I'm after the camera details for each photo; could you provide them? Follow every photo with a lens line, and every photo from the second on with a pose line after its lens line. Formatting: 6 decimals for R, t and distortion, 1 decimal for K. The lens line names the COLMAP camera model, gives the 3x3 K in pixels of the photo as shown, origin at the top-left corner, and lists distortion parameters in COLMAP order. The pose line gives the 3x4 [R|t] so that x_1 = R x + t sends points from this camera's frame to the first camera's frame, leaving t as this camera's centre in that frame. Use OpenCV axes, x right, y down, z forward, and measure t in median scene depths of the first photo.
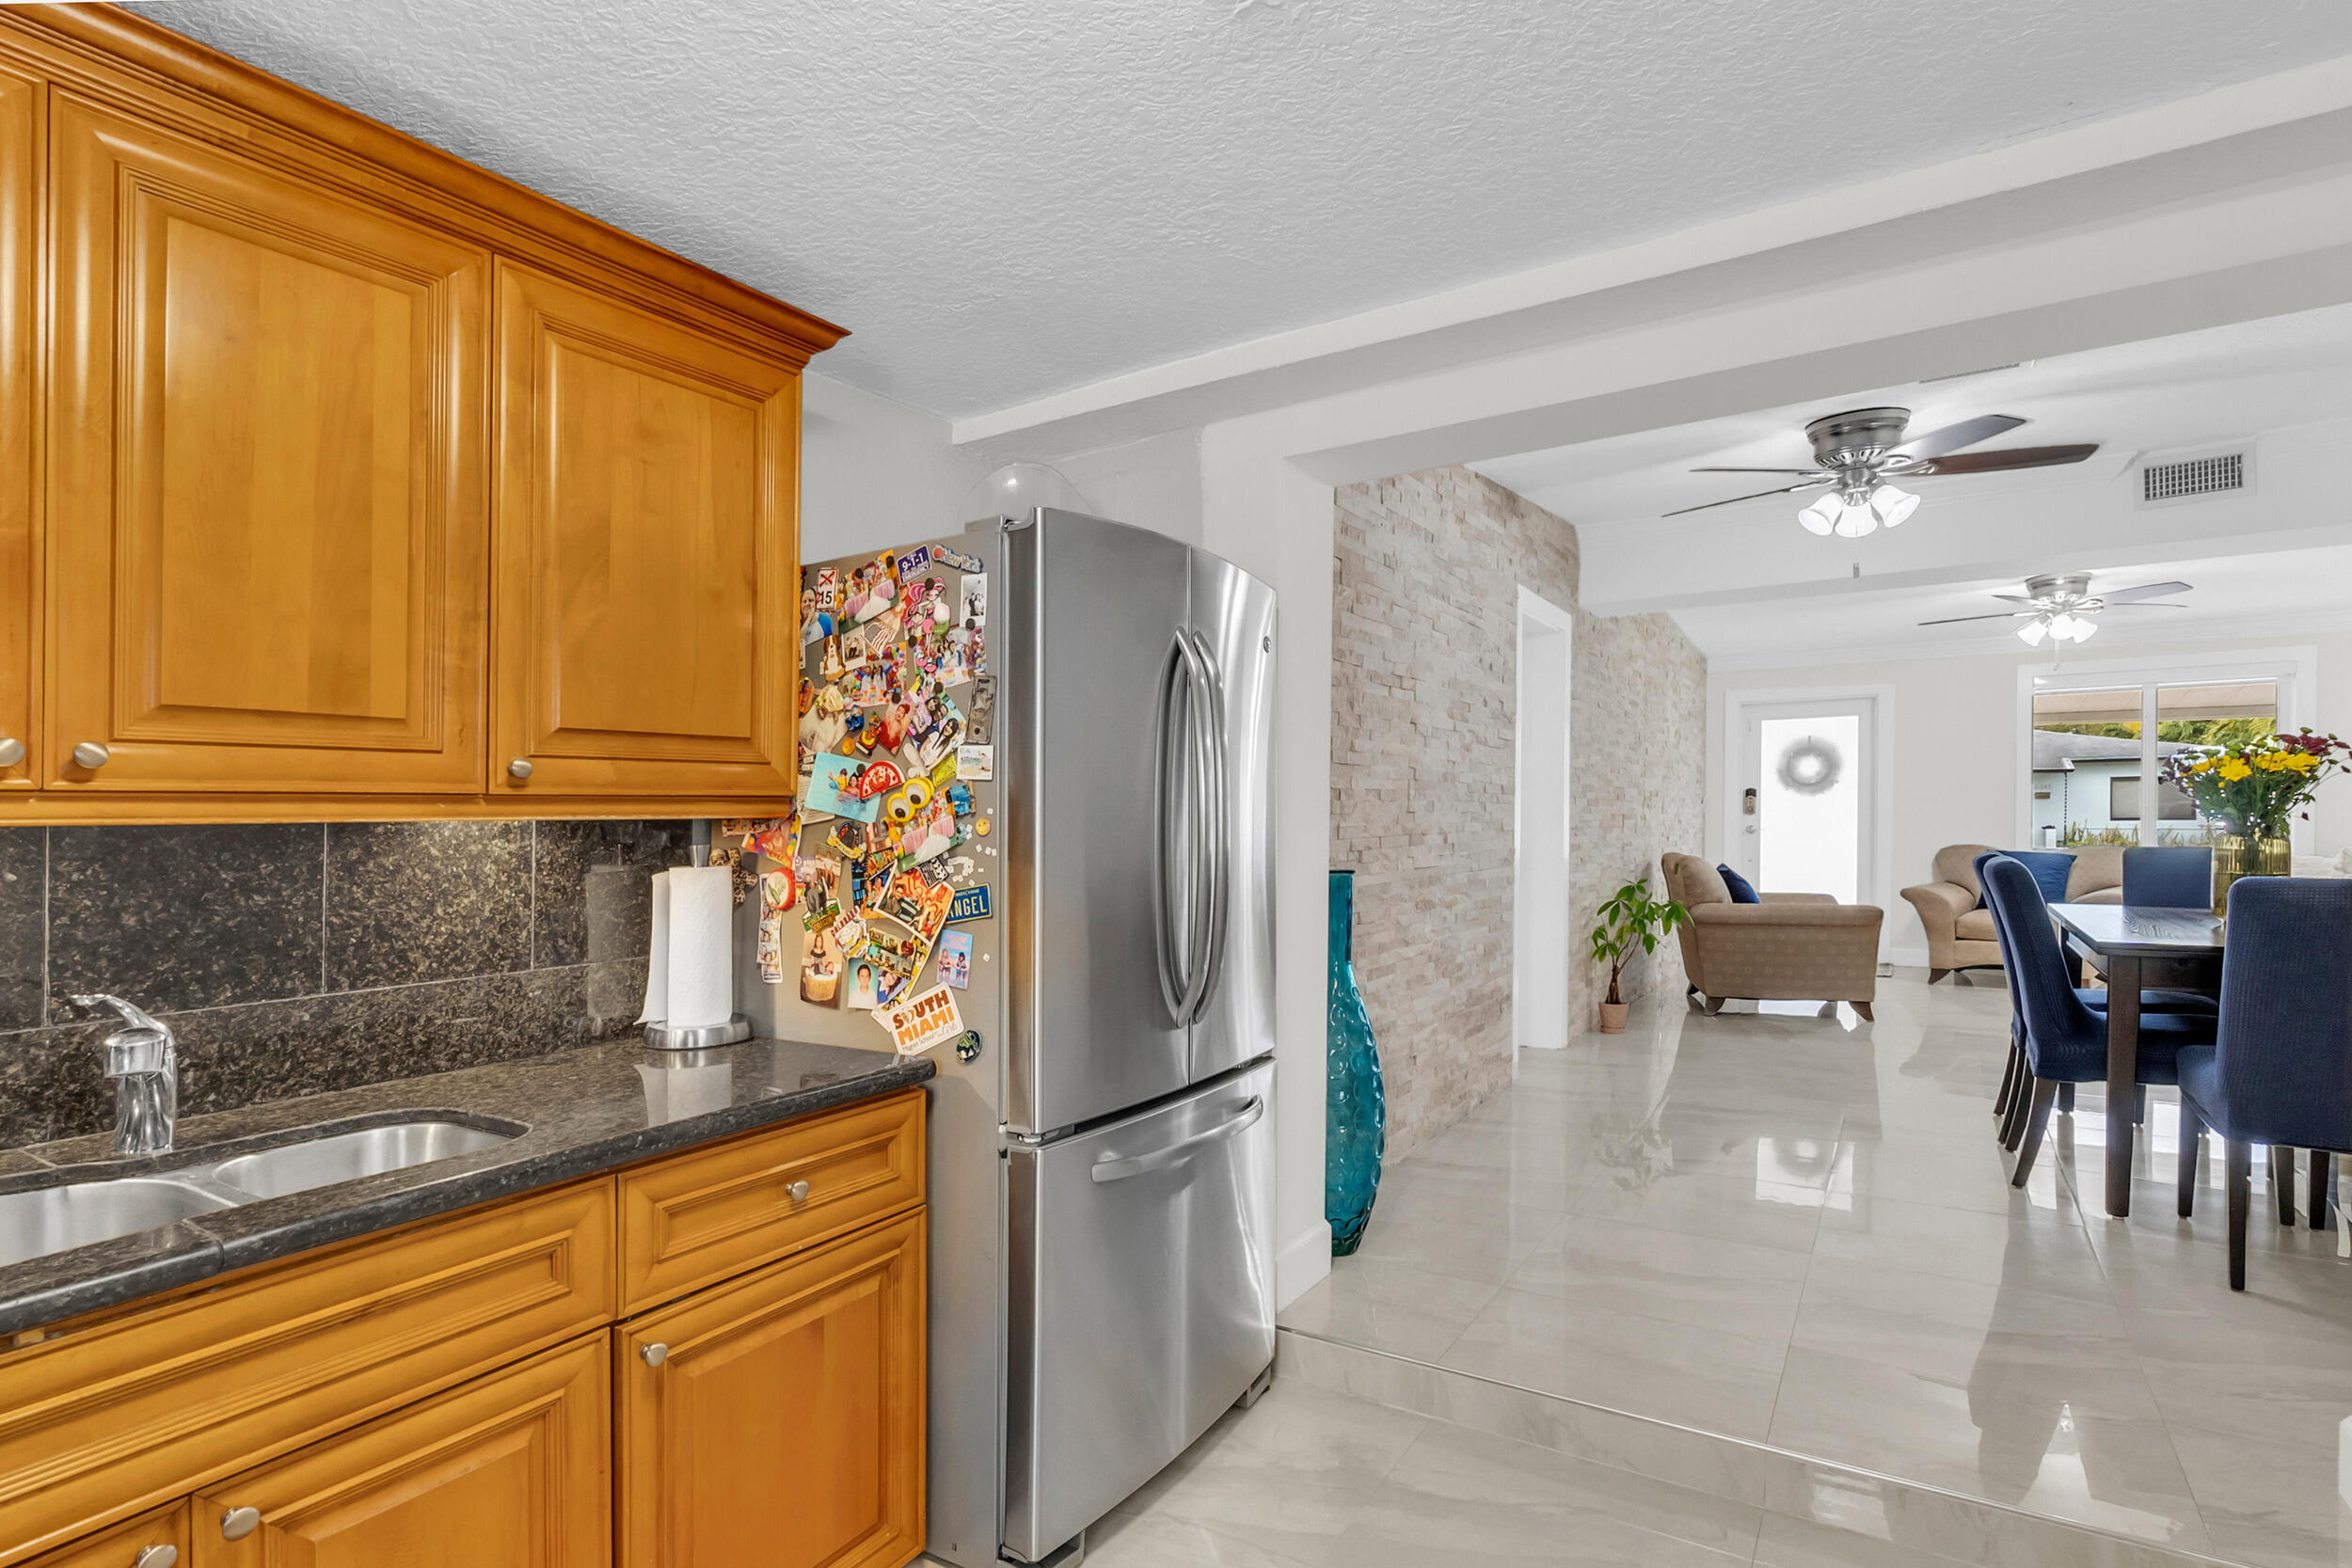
lens RADIAL K [[1136.2, 0, 1184.5], [0, 1136.2, 760.6], [0, 0, 1]] dist [0.002579, -0.001039]
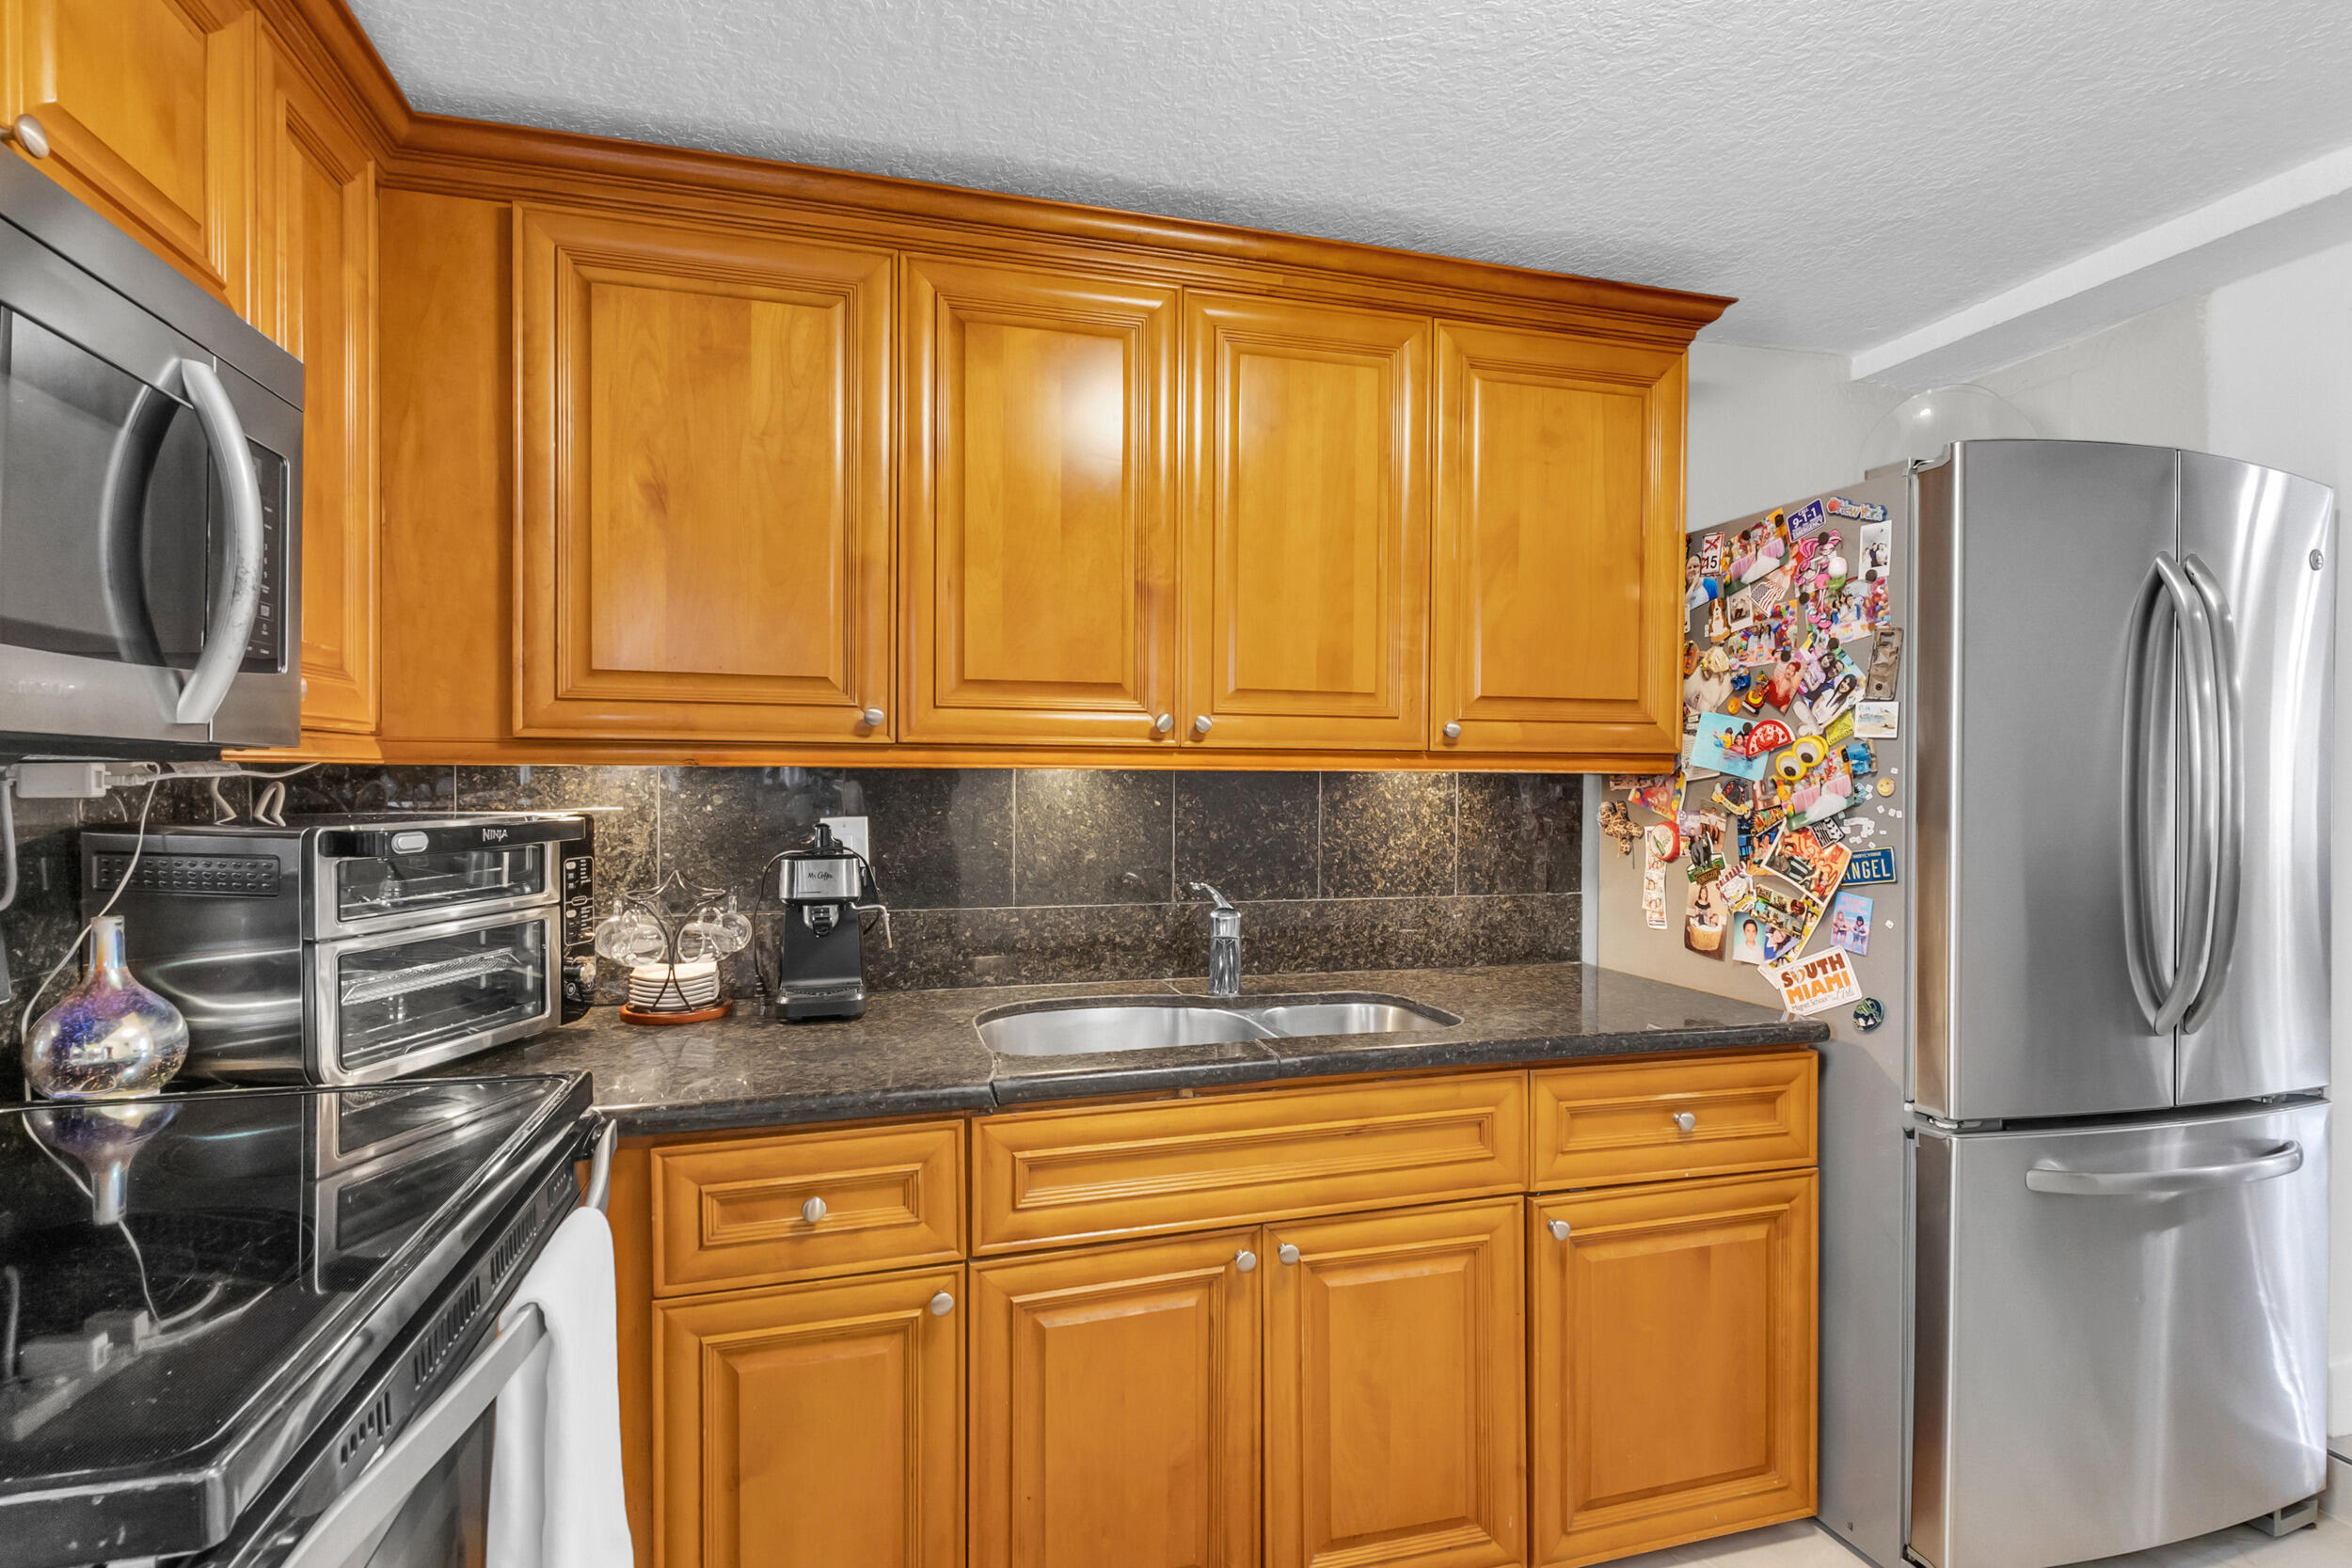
lens RADIAL K [[1136.2, 0, 1184.5], [0, 1136.2, 760.6], [0, 0, 1]] dist [0.002579, -0.001039]
pose [[0.745192, 0.009216, -0.666787, 0.019715], [0.015253, 0.999407, 0.030859, -0.002235], [0.666676, -0.033166, 0.744609, -0.099355]]
